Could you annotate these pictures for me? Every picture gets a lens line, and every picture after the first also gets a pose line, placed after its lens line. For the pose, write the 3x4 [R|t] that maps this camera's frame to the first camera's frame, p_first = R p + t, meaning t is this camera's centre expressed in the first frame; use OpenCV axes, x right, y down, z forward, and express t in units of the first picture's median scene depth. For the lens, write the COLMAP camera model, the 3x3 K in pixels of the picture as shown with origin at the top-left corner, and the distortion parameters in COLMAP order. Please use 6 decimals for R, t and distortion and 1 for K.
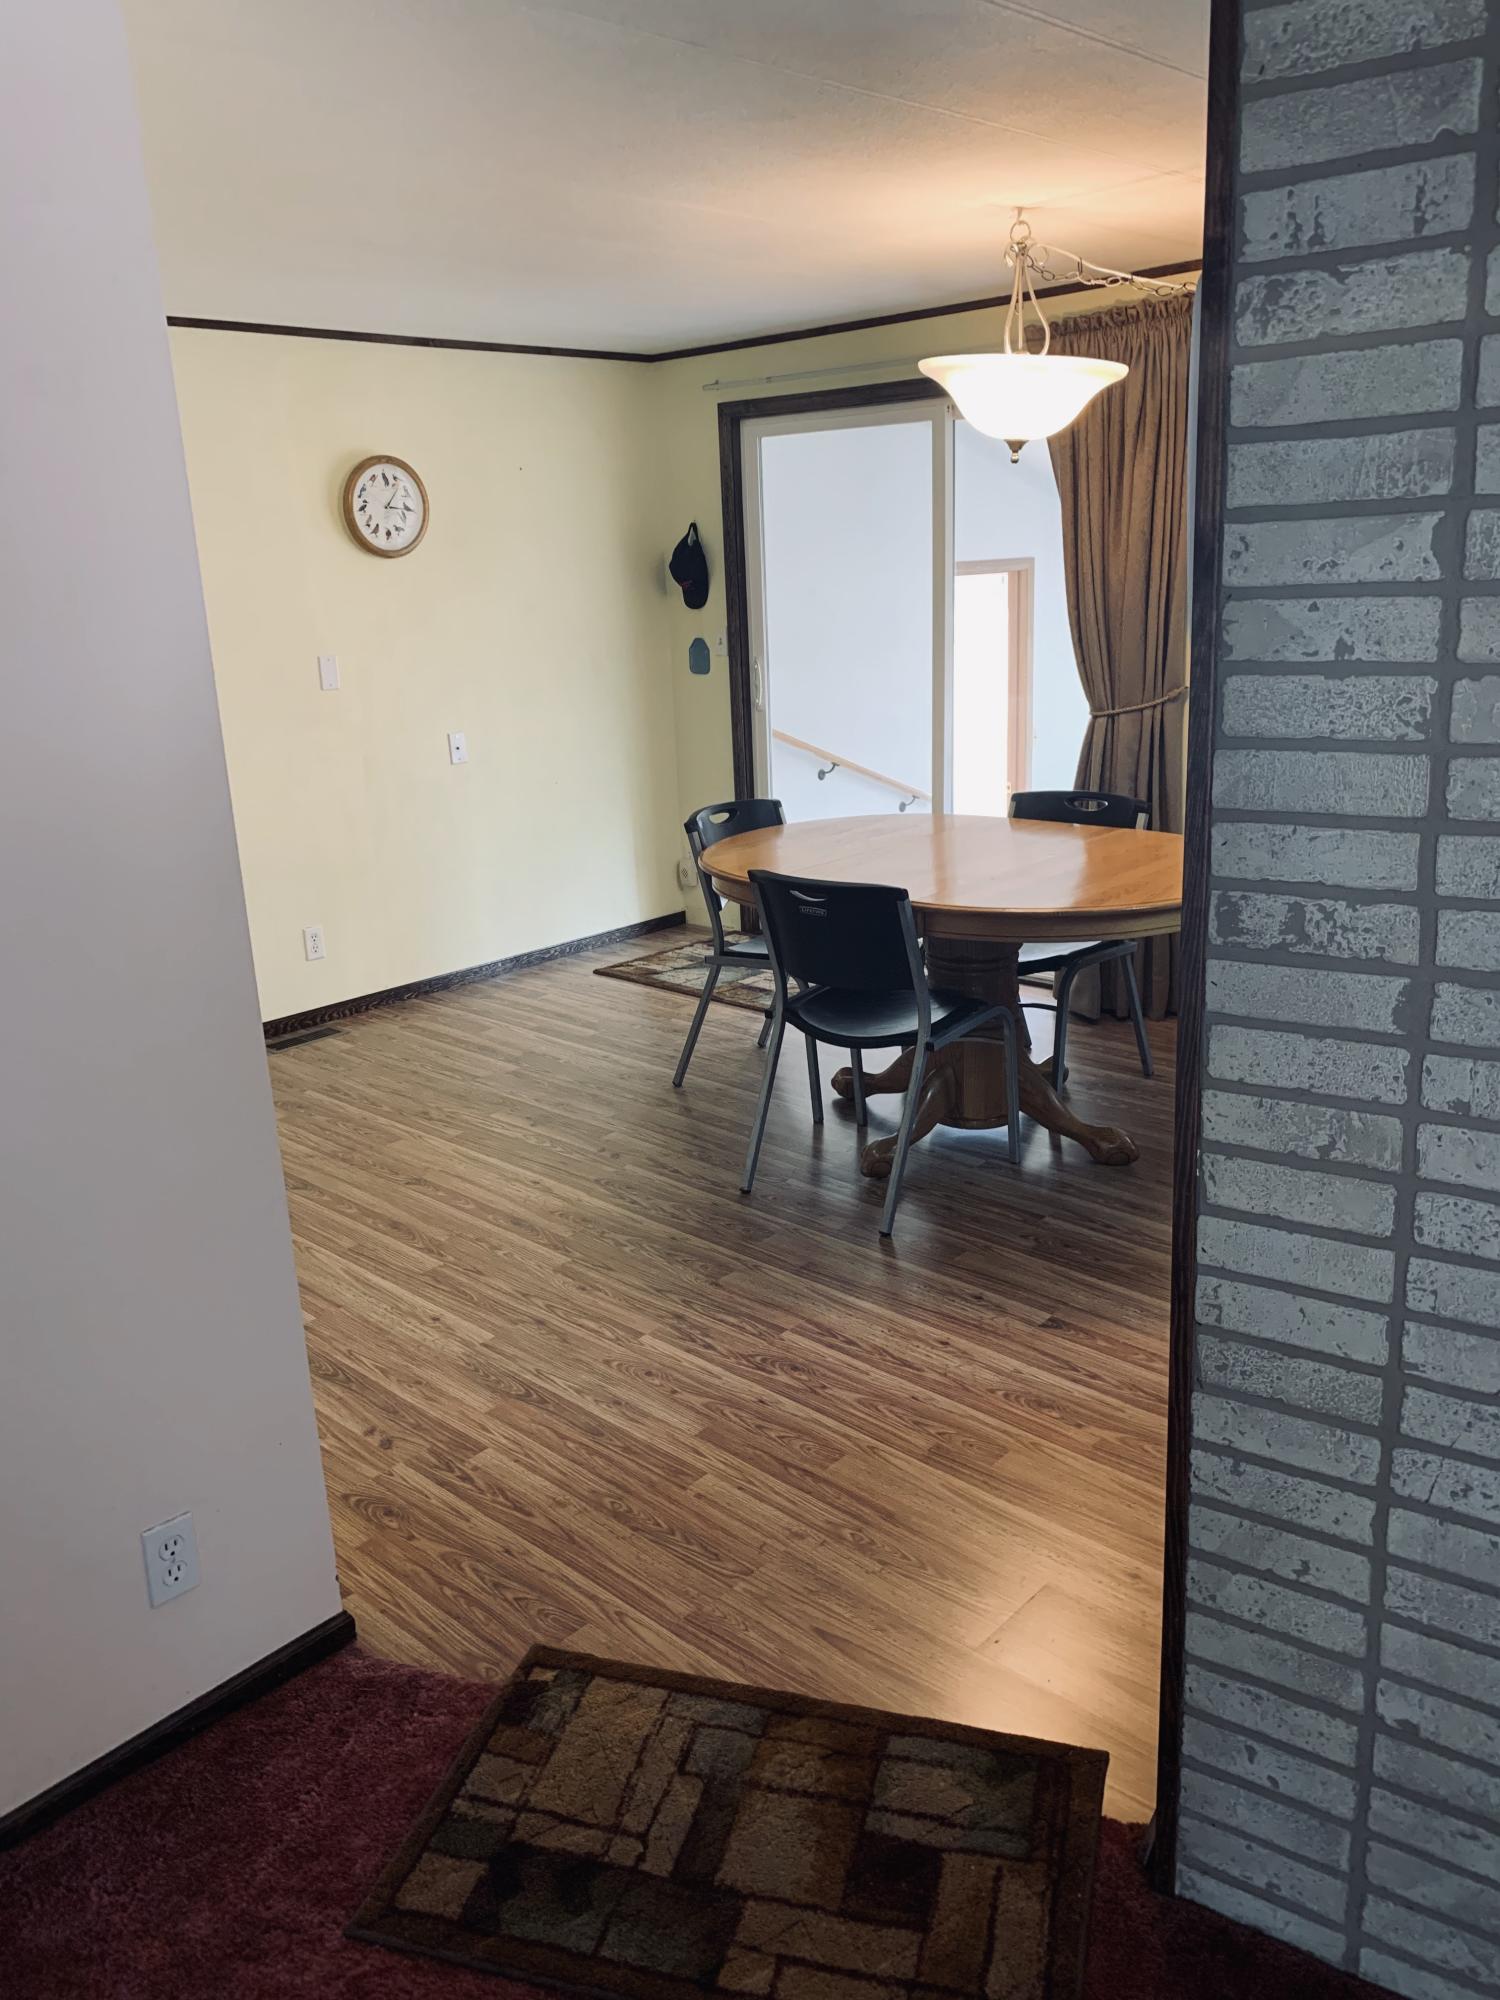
lens RADIAL K [[1527.0, 0, 741.6], [0, 1527.0, 1005.4], [0, 0, 1]] dist [0.007748, 0.005658]
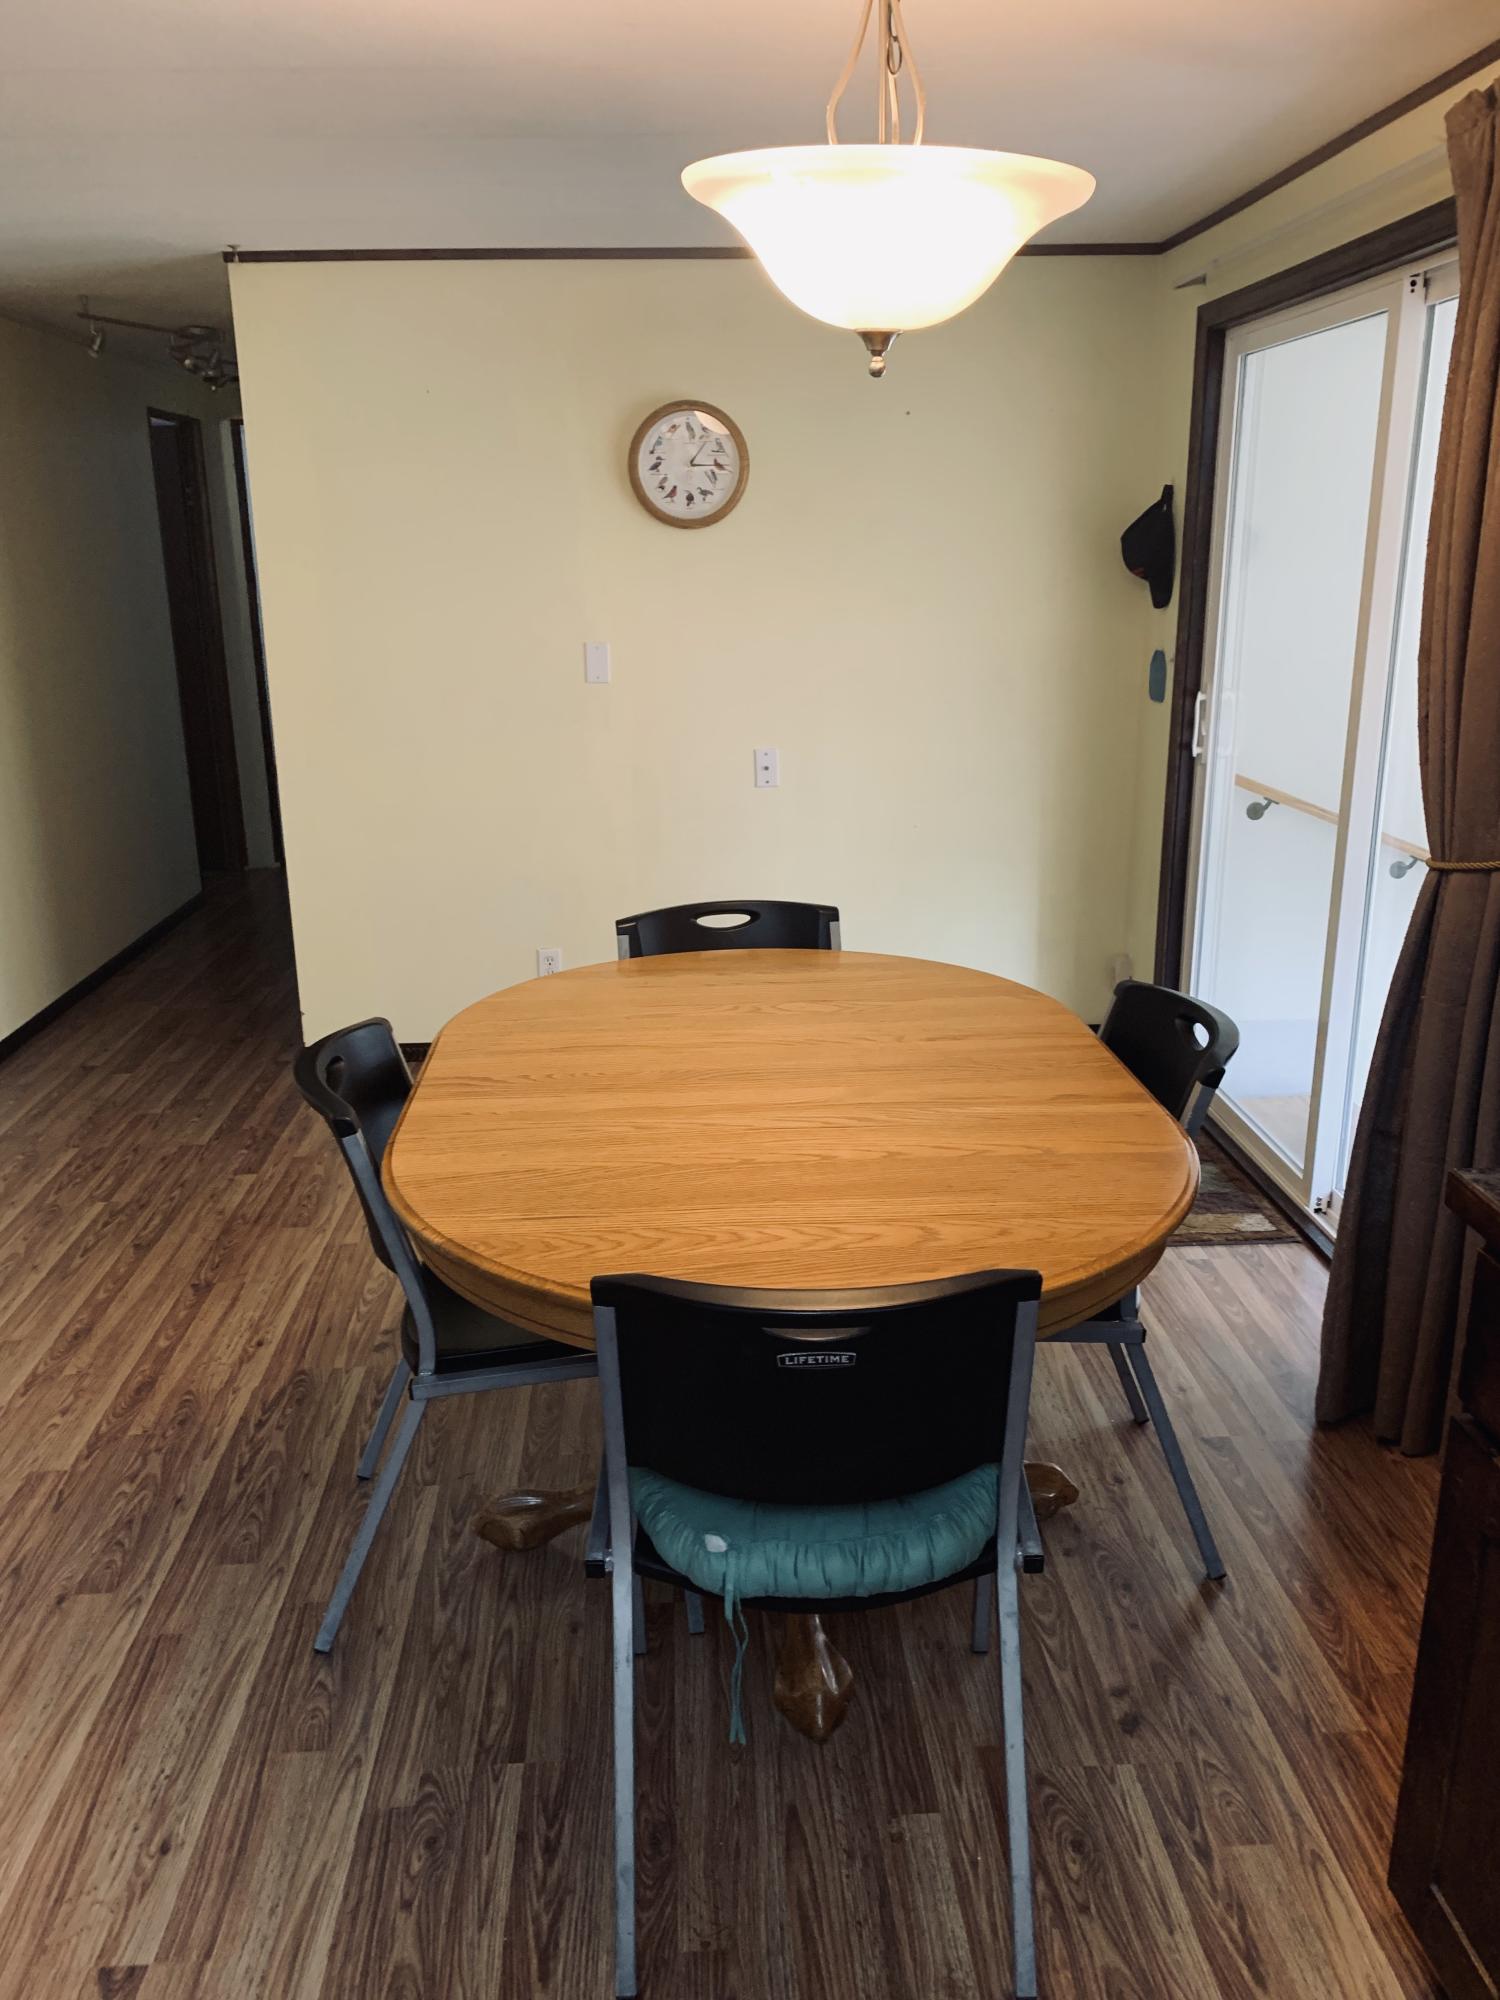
lens RADIAL K [[1527.0, 0, 749.1], [0, 1527.0, 989.6], [0, 0, 1]] dist [0.007748, 0.005658]
pose [[0.720825, 0.222365, -0.656479, 0.388427], [-0.212807, 0.972396, 0.095707, -0.140127], [0.659639, 0.070715, 0.748248, 0.435045]]
